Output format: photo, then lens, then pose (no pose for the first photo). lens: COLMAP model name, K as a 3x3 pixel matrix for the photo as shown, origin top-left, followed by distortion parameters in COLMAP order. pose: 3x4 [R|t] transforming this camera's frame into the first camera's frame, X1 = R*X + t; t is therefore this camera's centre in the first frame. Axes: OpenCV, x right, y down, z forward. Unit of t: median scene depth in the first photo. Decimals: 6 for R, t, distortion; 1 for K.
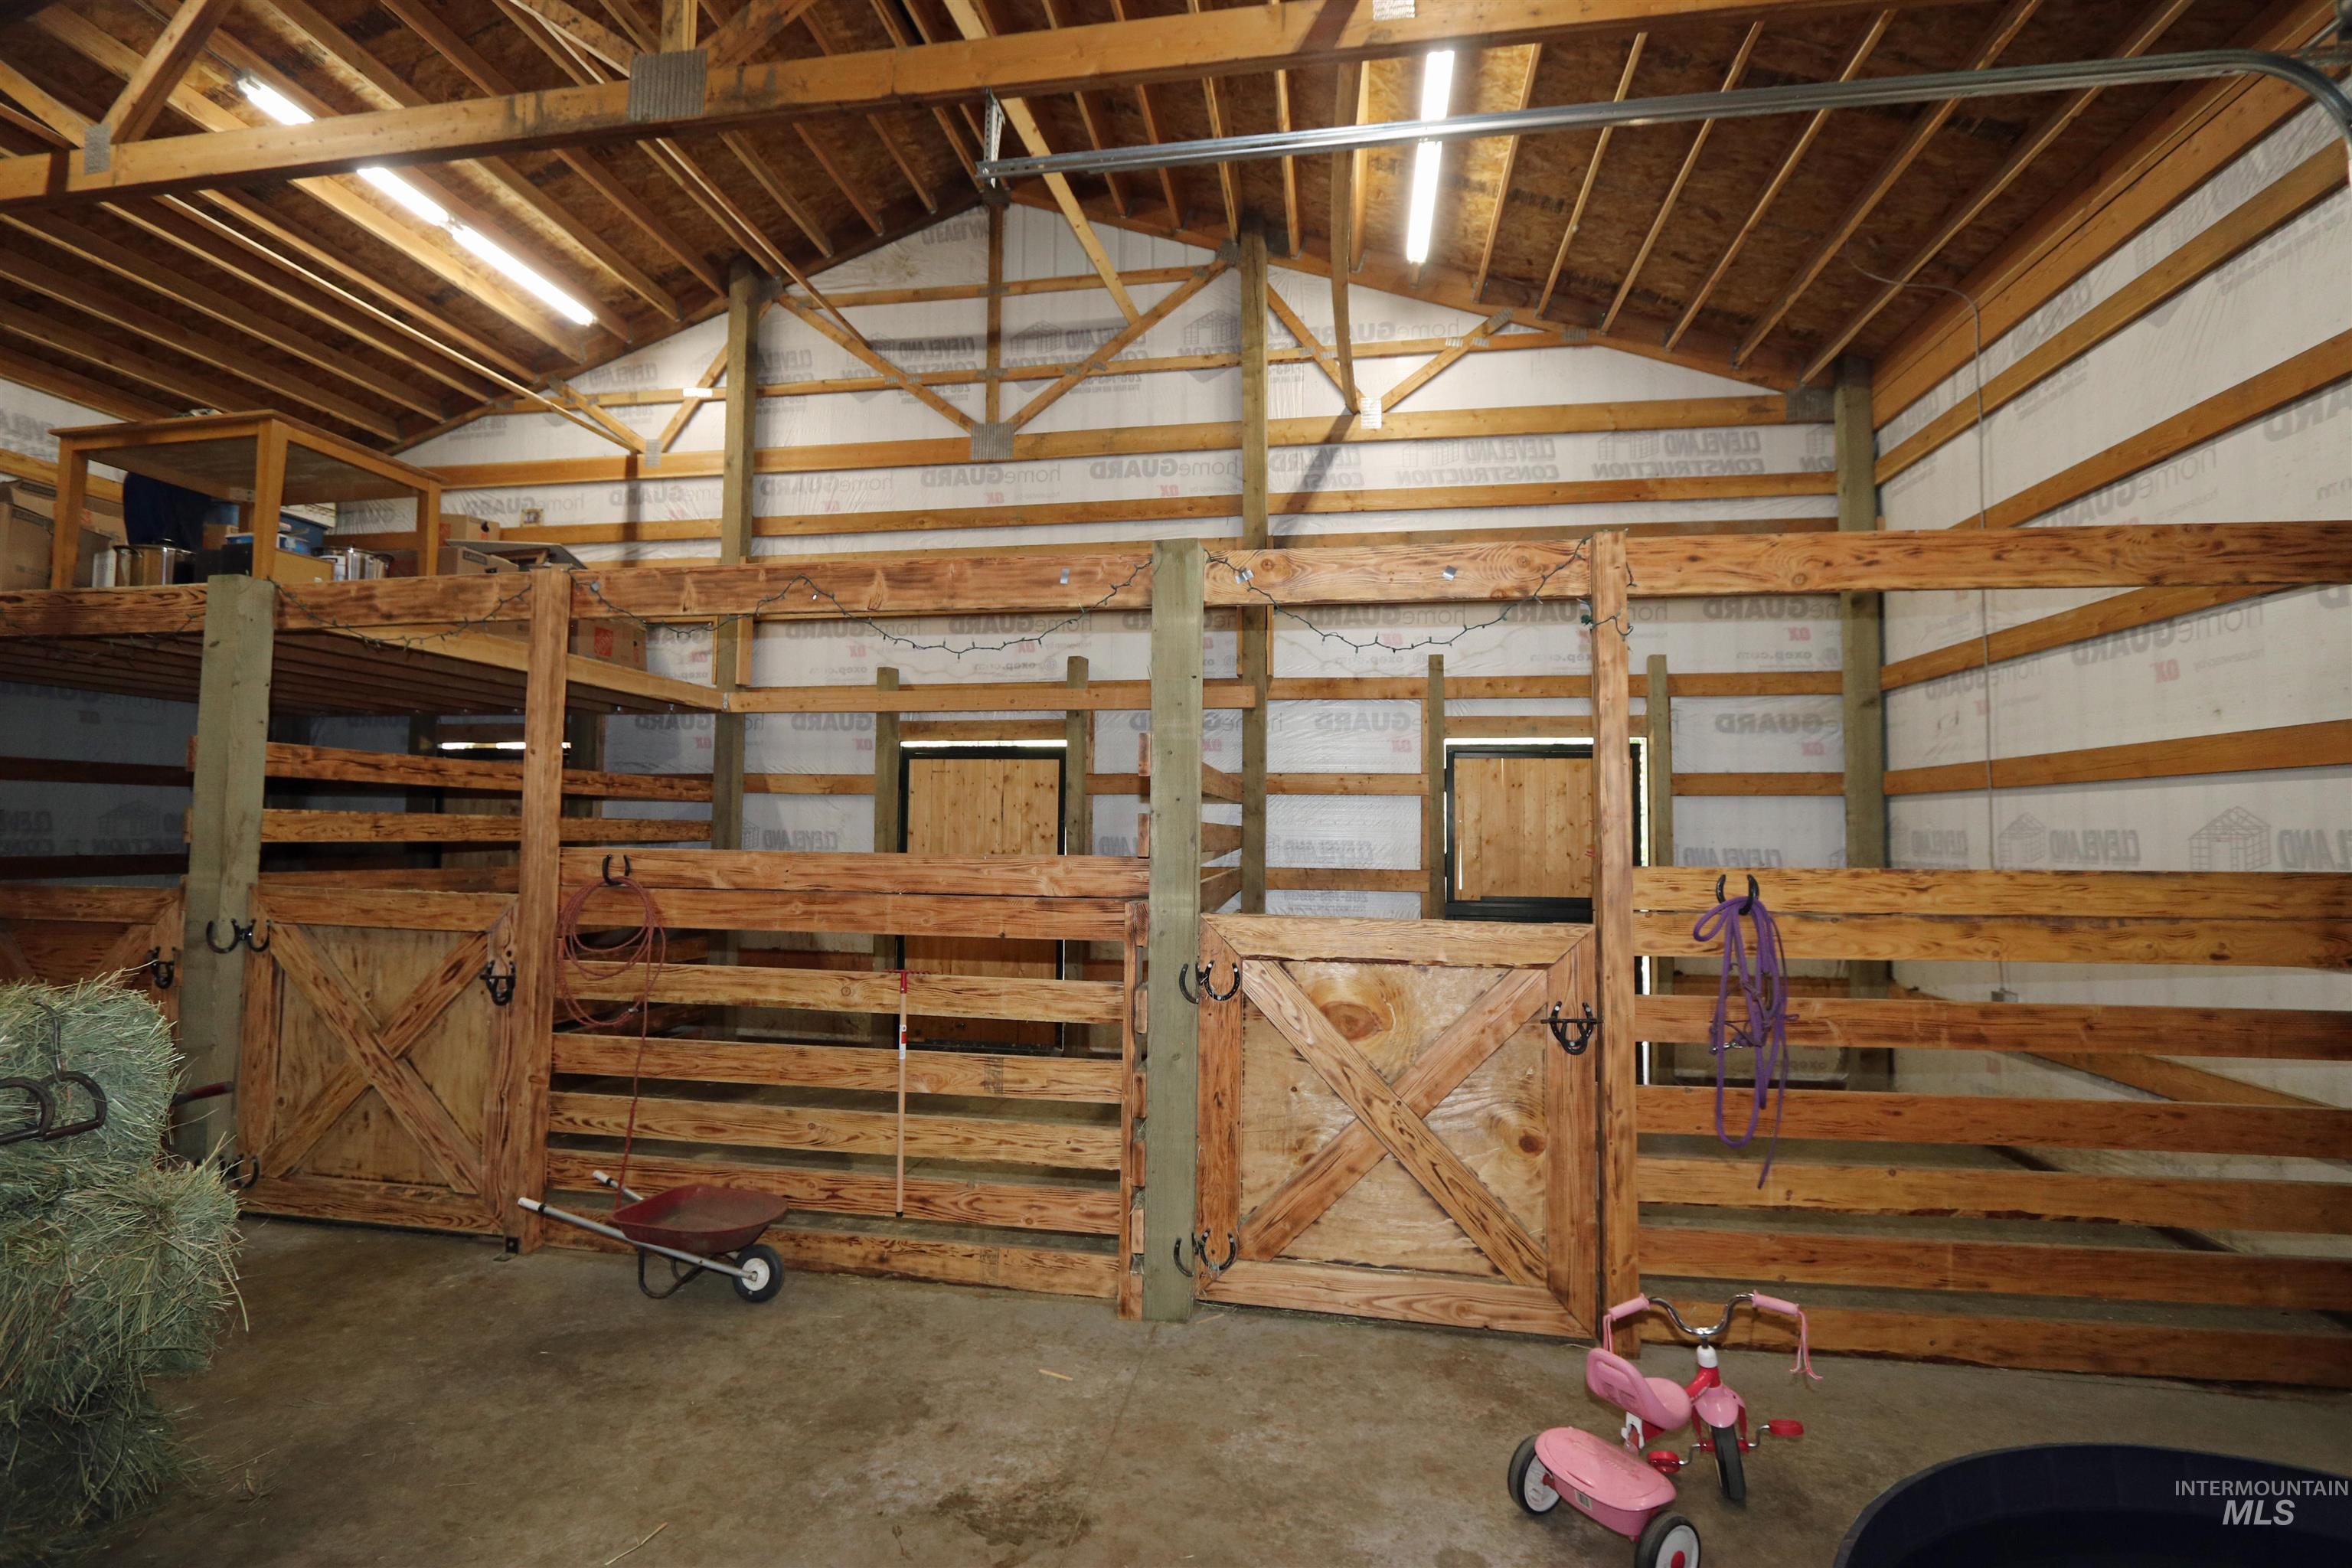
lens RADIAL K [[1095.4, 0, 1172.3], [0, 1095.4, 791.9], [0, 0, 1]] dist [-0.006111, -0.000263]
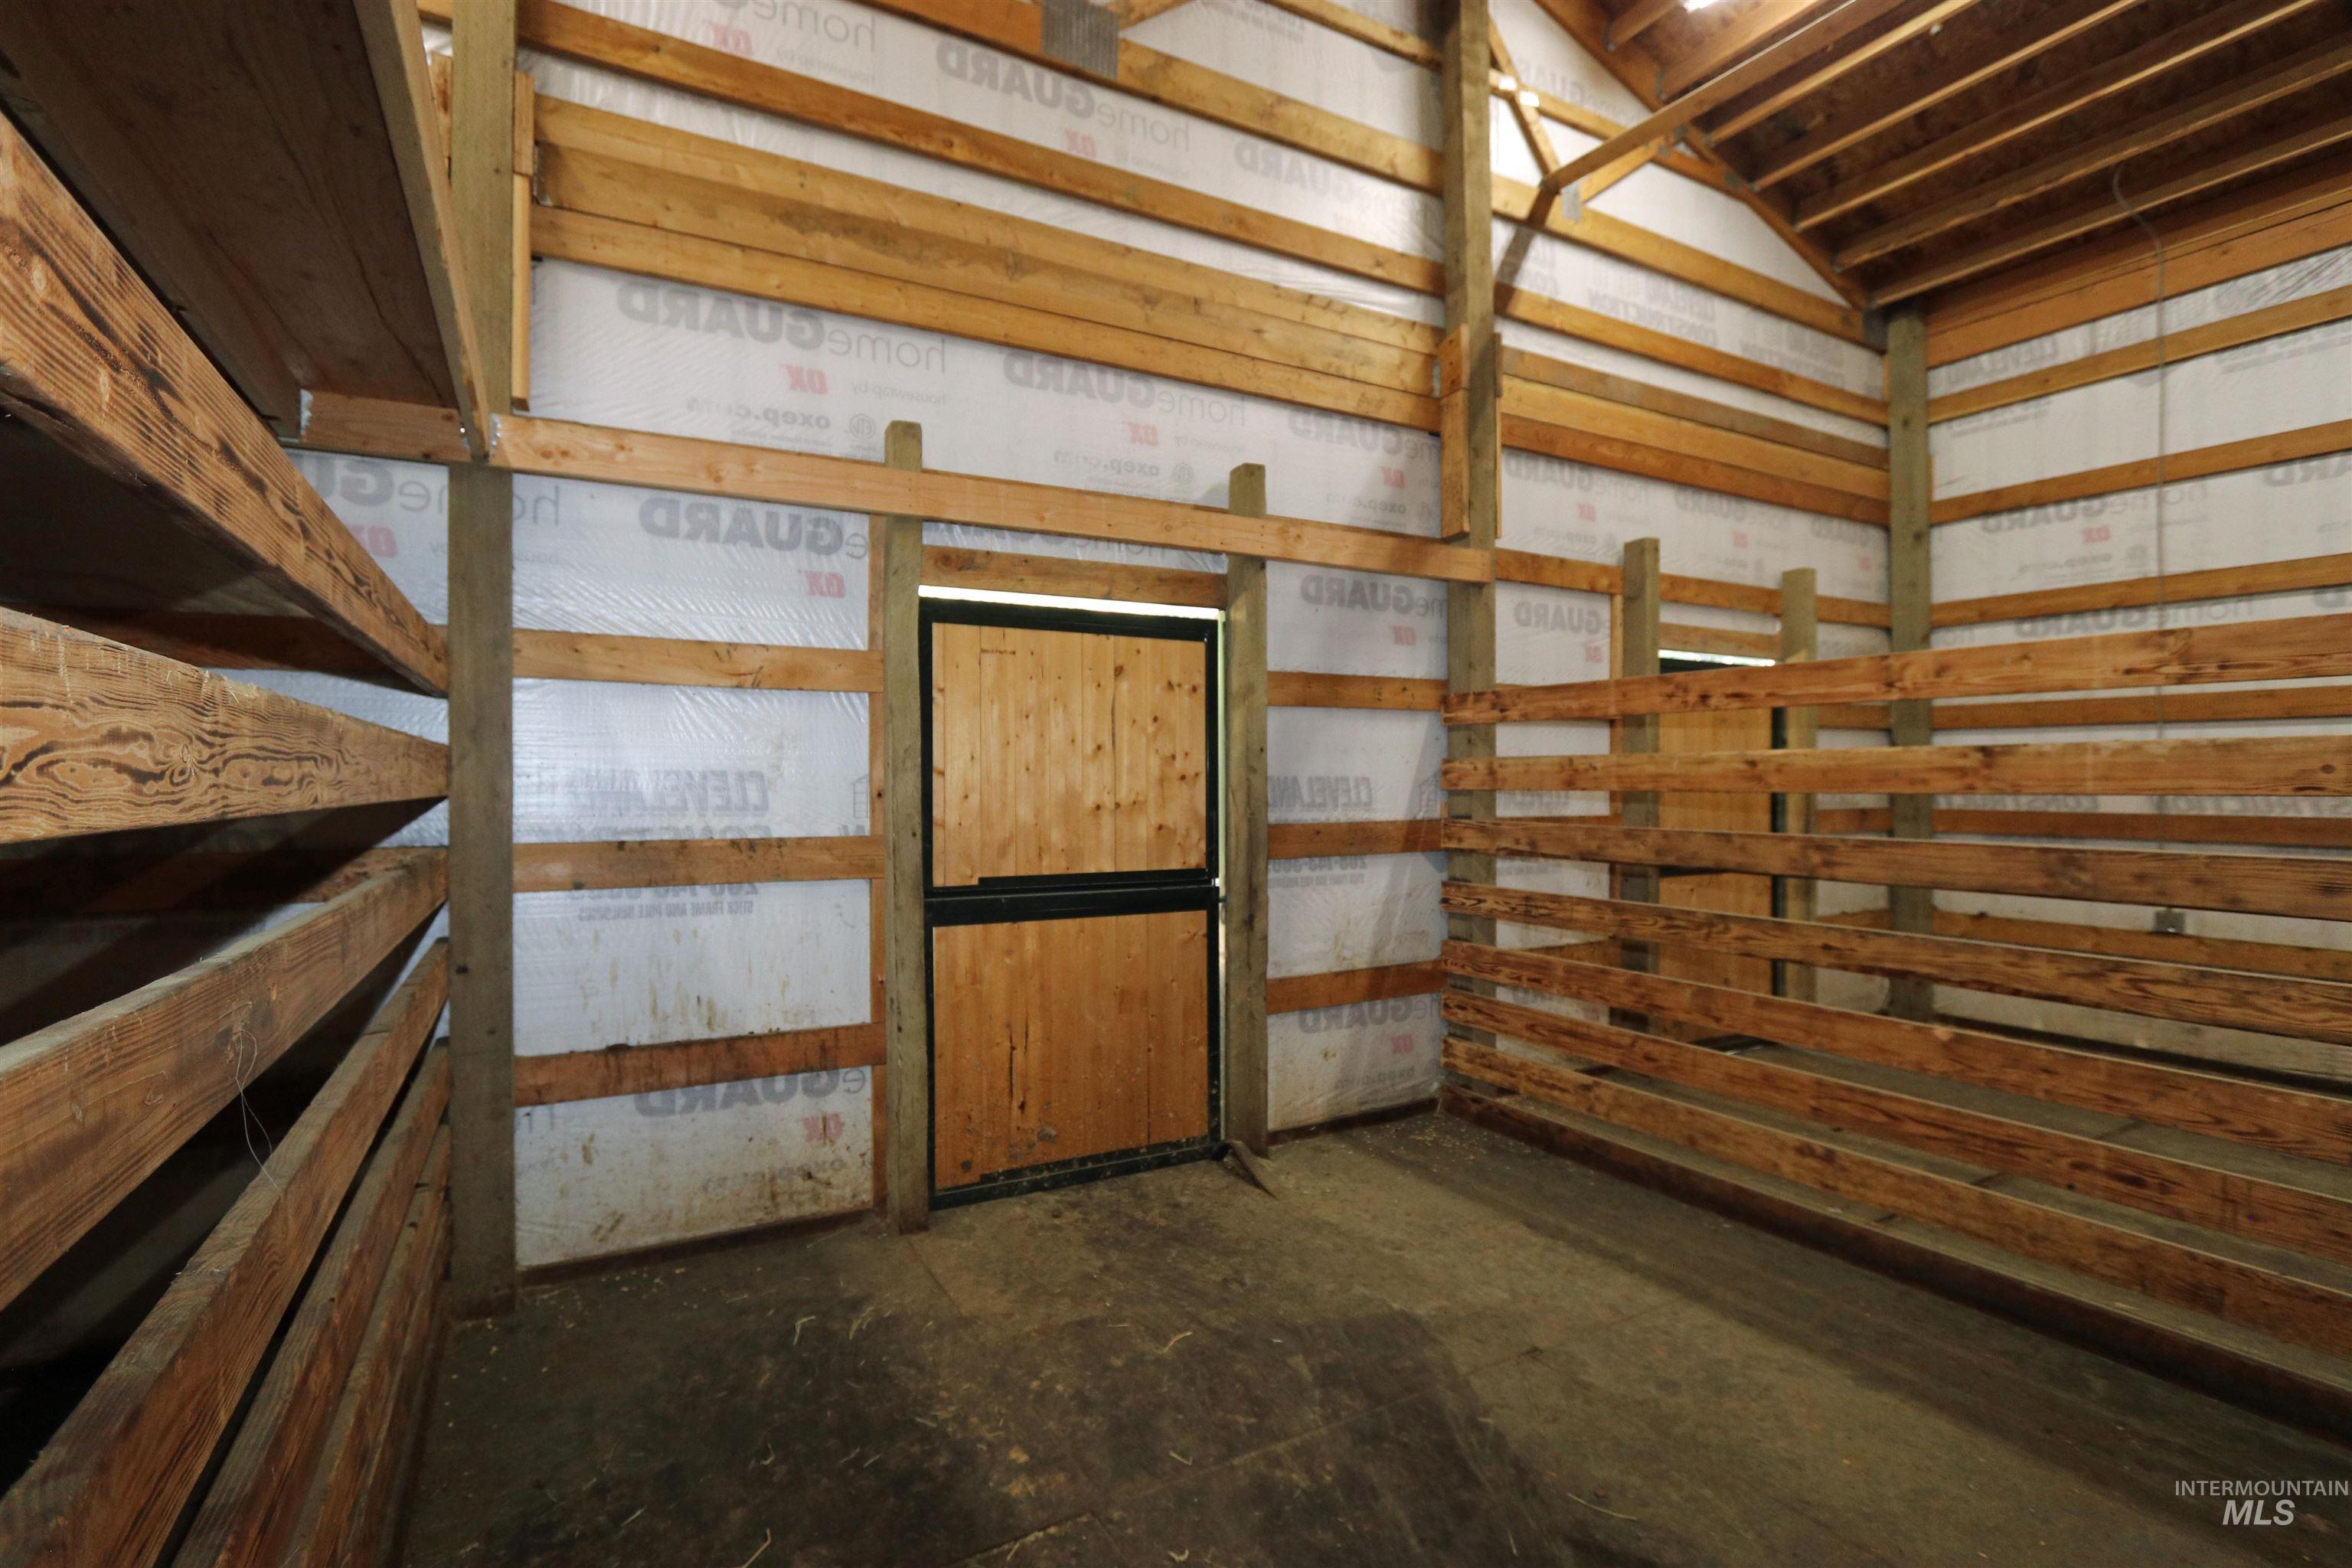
lens RADIAL K [[1095.4, 0, 1174.1], [0, 1095.4, 773.0], [0, 0, 1]] dist [-0.006111, -0.000263]
pose [[0.784595, -0.003928, 0.619996, -0.469819], [-0.016763, 0.999480, 0.027545, 0.022842], [-0.619782, -0.032005, 0.784121, 0.560451]]
